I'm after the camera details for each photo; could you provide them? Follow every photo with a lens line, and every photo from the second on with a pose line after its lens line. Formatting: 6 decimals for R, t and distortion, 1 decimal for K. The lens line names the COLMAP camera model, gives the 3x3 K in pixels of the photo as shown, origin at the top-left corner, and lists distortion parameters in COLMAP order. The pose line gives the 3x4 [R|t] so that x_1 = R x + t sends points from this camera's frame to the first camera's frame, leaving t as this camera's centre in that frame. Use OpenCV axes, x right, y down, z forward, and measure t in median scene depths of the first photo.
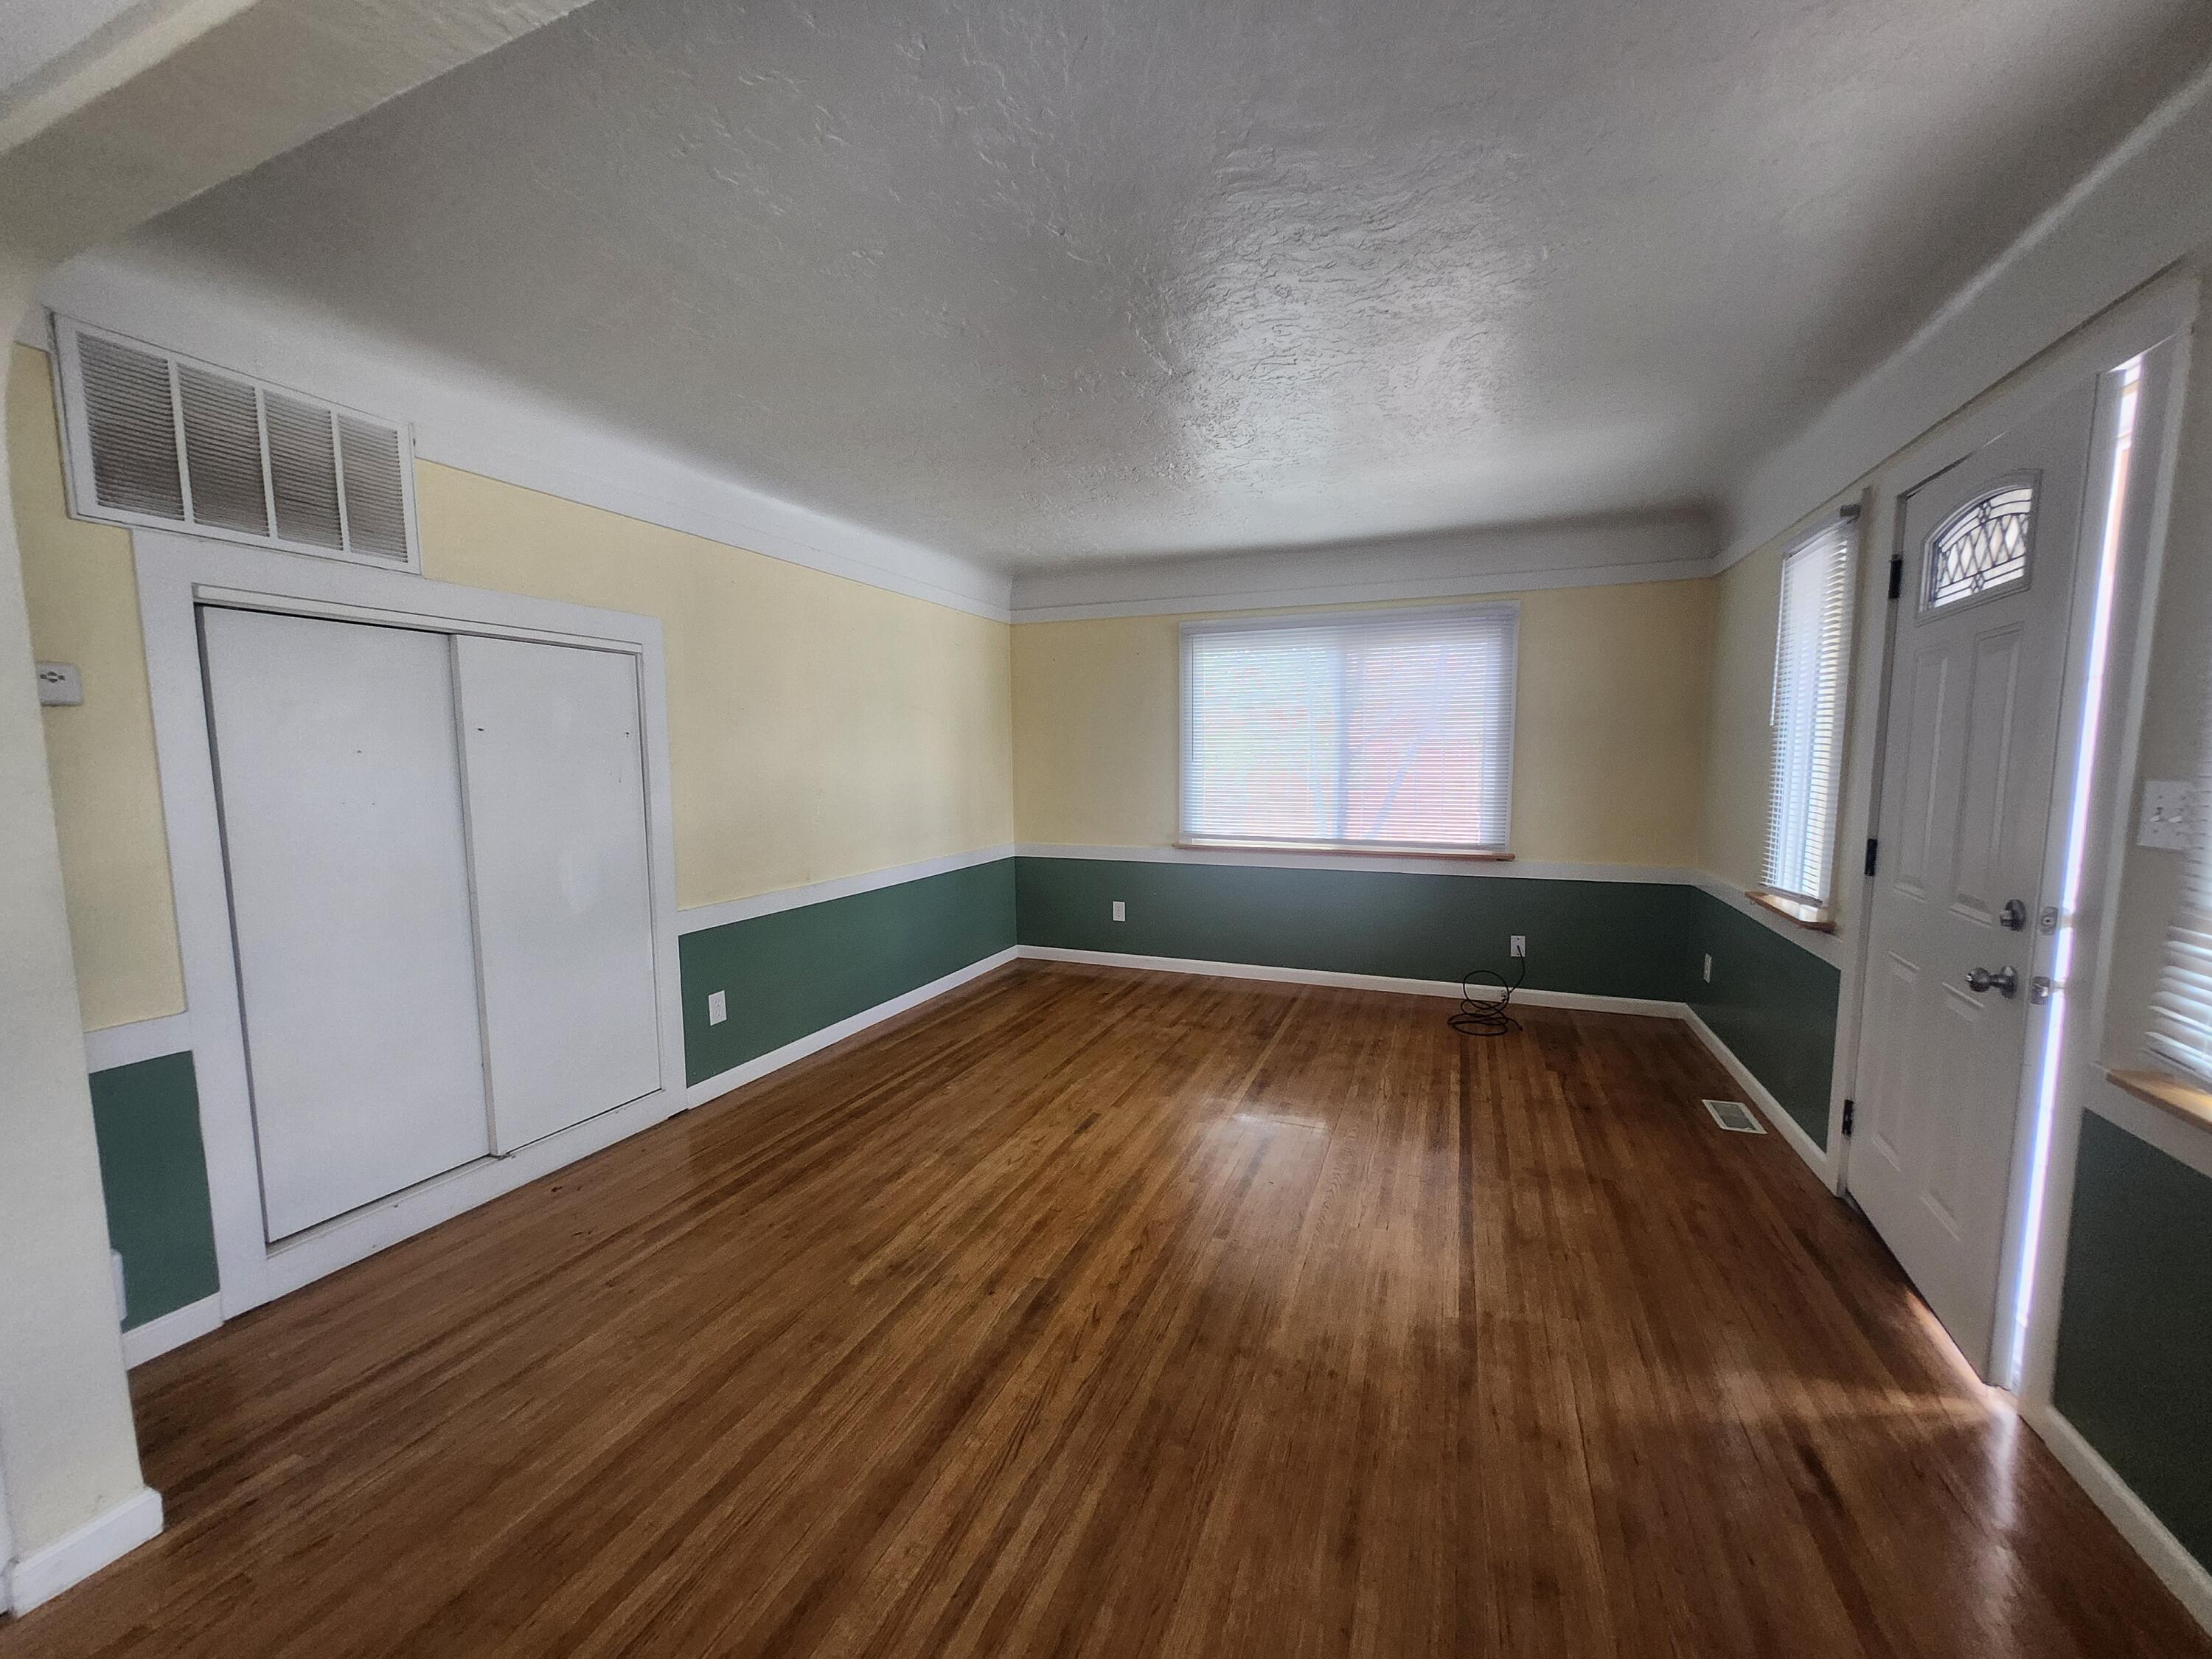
lens RADIAL K [[868.5, 0, 1106.0], [0, 868.5, 829.5], [0, 0, 1]] dist [-0.001531, 0.003683]
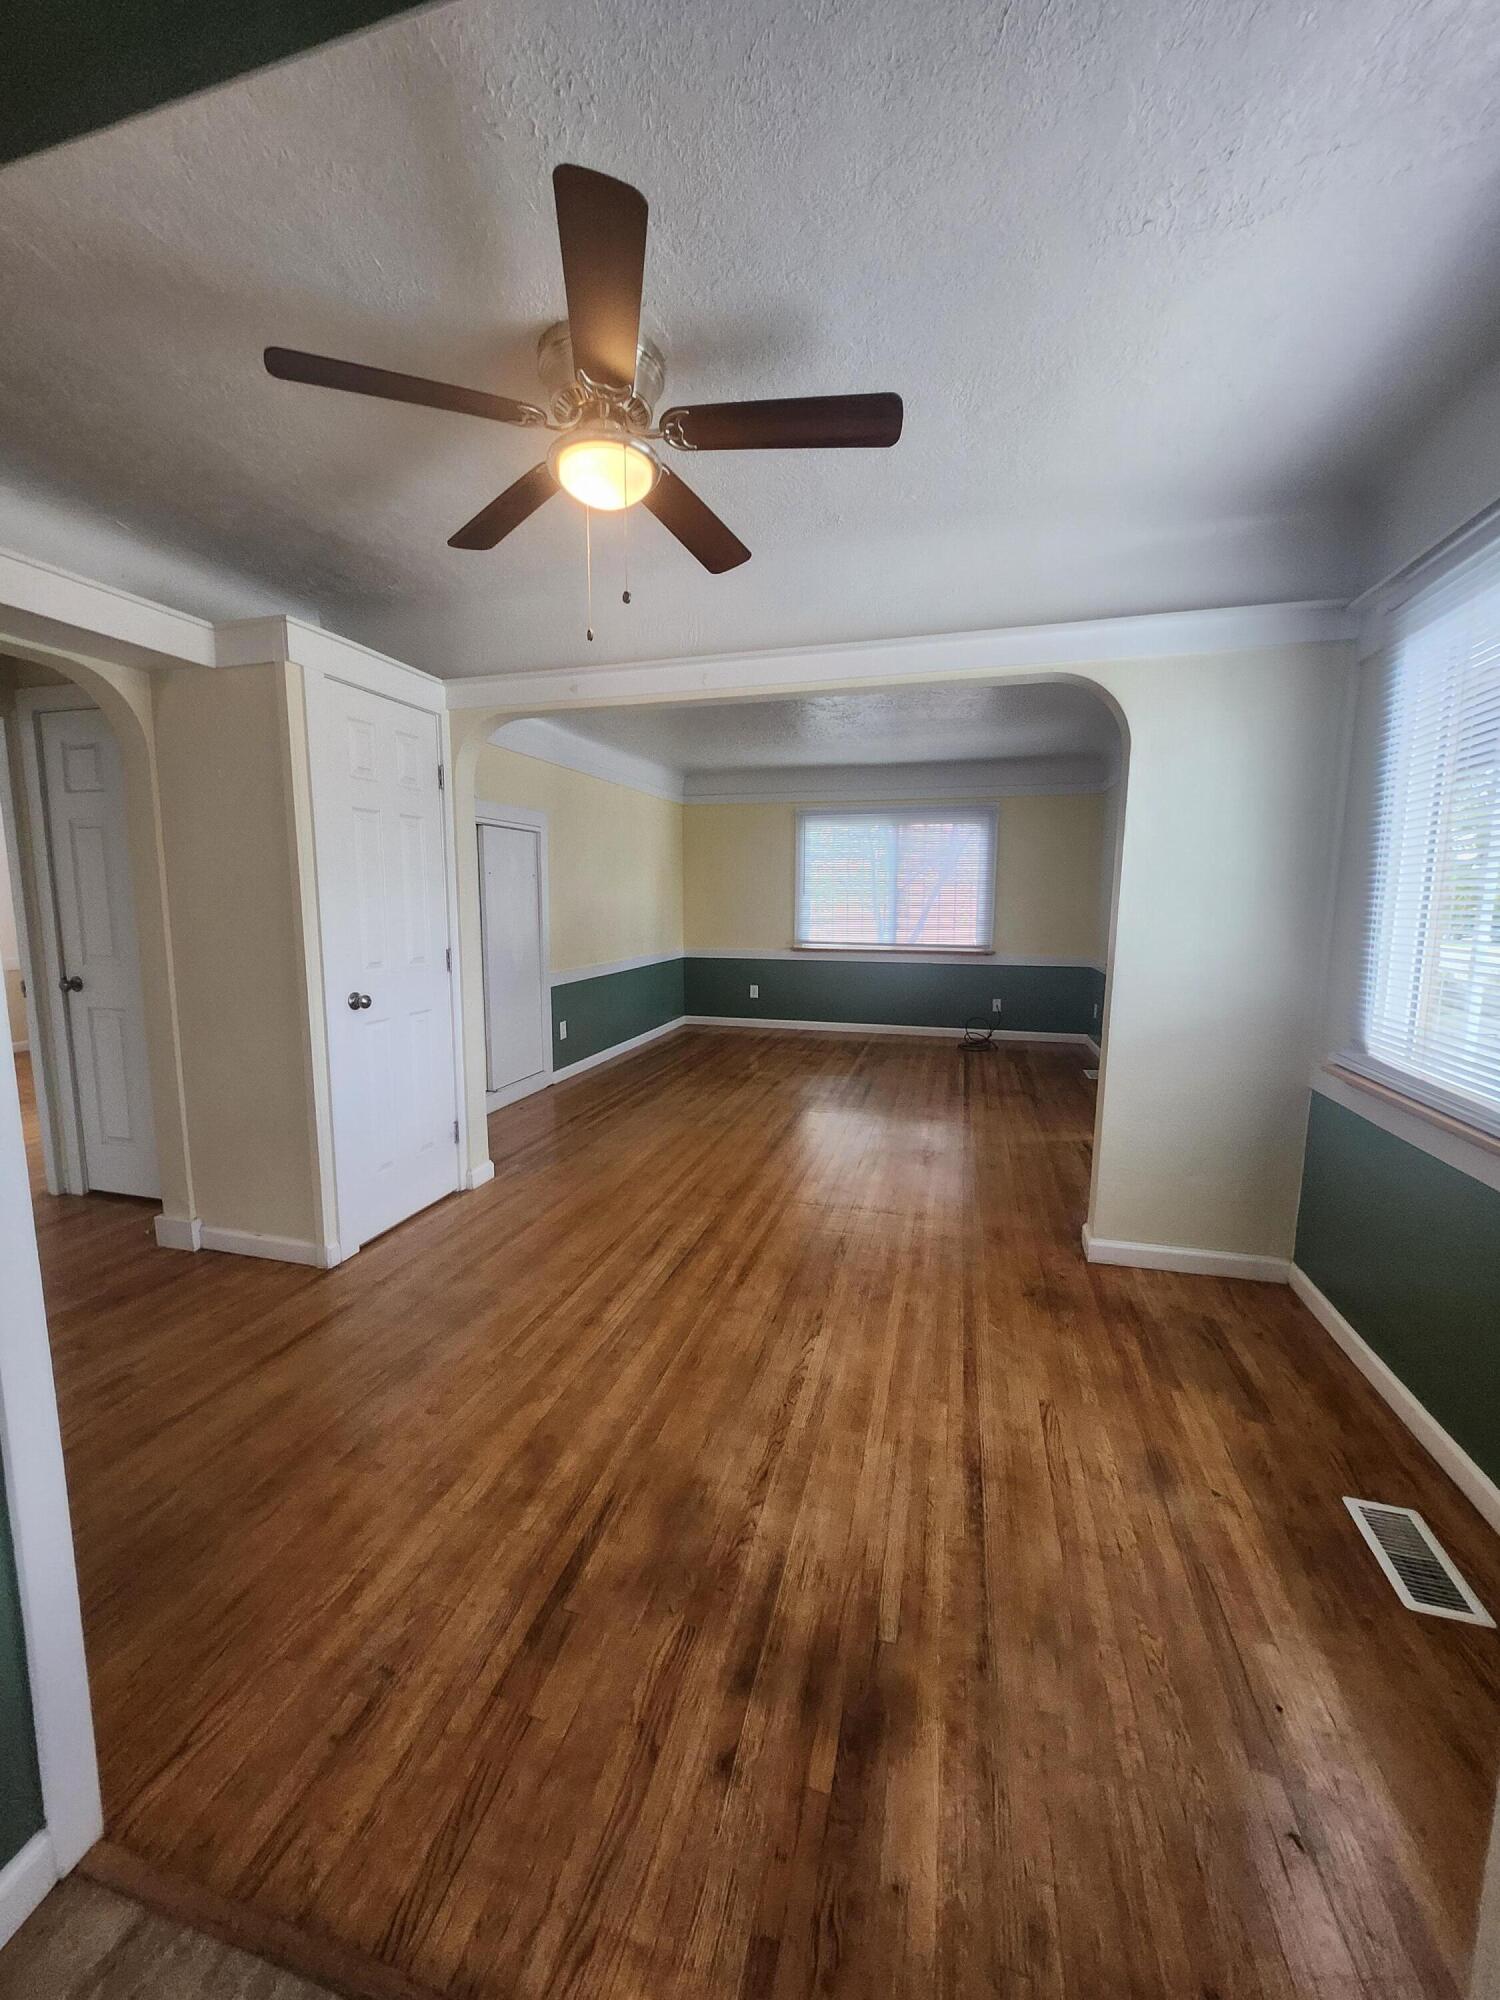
lens RADIAL K [[794.6, 0, 742.5], [0, 794.6, 989.8], [0, 0, 1]] dist [-0.019584, 0.006483]
pose [[0.993604, -0.006557, 0.112729, -0.195917], [0.002612, 0.999380, 0.035109, 0.048317], [-0.112890, -0.034590, 0.993005, -0.484614]]
